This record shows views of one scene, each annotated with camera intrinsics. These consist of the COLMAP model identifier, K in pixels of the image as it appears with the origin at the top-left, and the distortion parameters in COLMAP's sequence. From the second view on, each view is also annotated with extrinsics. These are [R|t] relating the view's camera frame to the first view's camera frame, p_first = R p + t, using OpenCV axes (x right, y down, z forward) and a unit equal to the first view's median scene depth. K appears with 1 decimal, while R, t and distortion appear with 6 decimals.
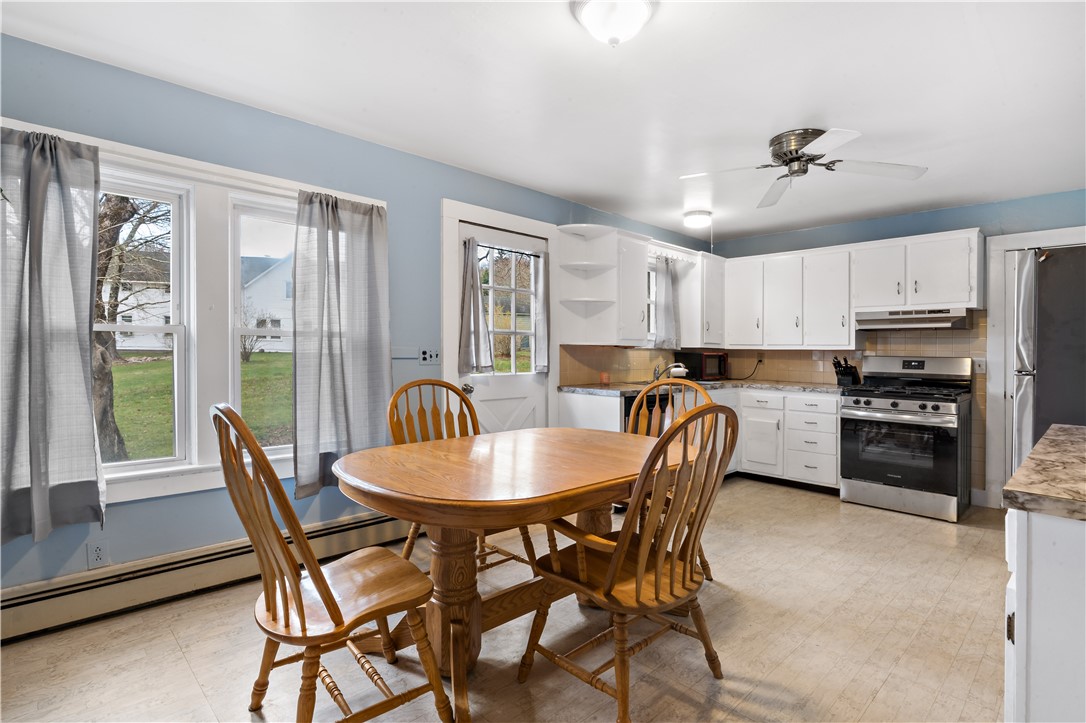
lens RADIAL K [[557.9, 0, 548.3], [0, 557.9, 343.2], [0, 0, 1]] dist [-0.003230, 0.000062]
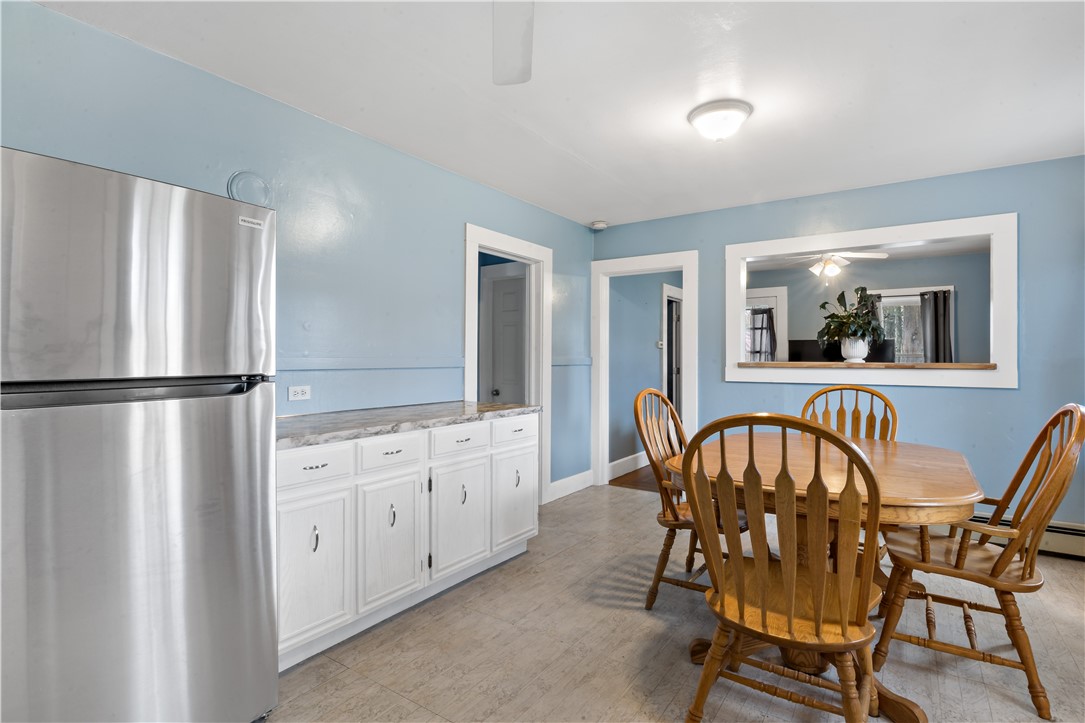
lens RADIAL K [[530.9, 0, 556.4], [0, 530.9, 357.1], [0, 0, 1]] dist [0.000016, -0.000029]
pose [[-0.977395, -0.022692, -0.210202, 0.362850], [-0.018738, 0.999608, -0.020783, 0.021760], [0.210591, -0.016374, -0.977437, 1.001201]]
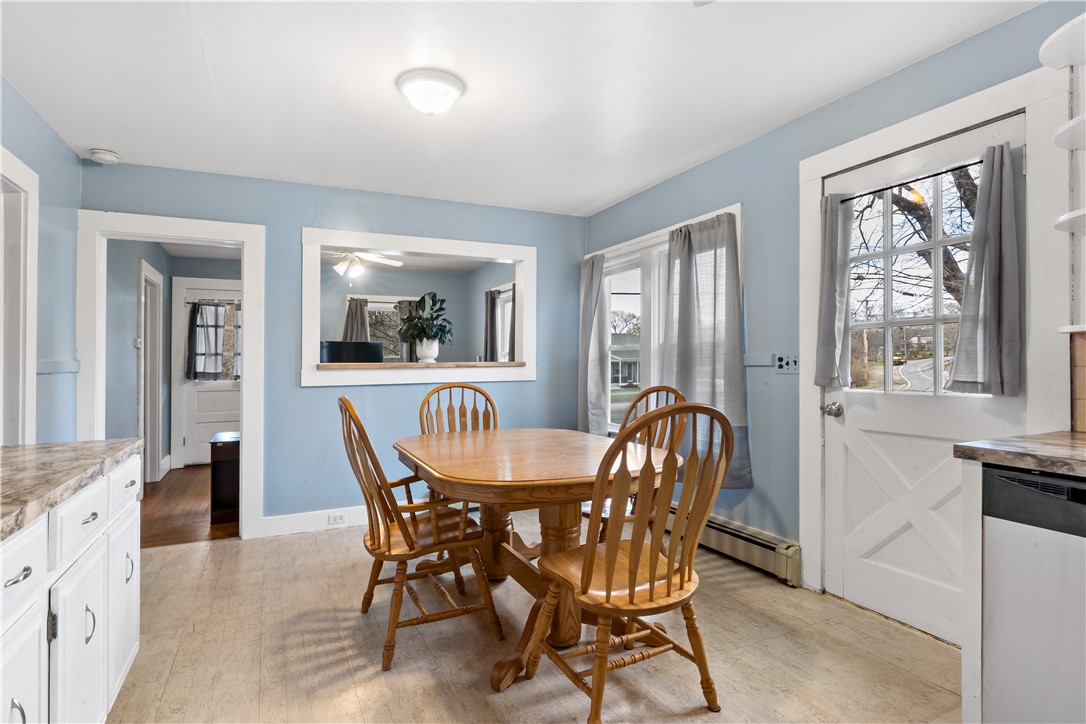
lens RADIAL K [[555.4, 0, 533.2], [0, 555.4, 362.9], [0, 0, 1]] dist [0.002058, 0.001503]
pose [[-0.339739, -0.012700, -0.940434, 0.550867], [0.015983, 0.999686, -0.019274, 0.025491], [0.940384, -0.021580, -0.339429, 0.748698]]
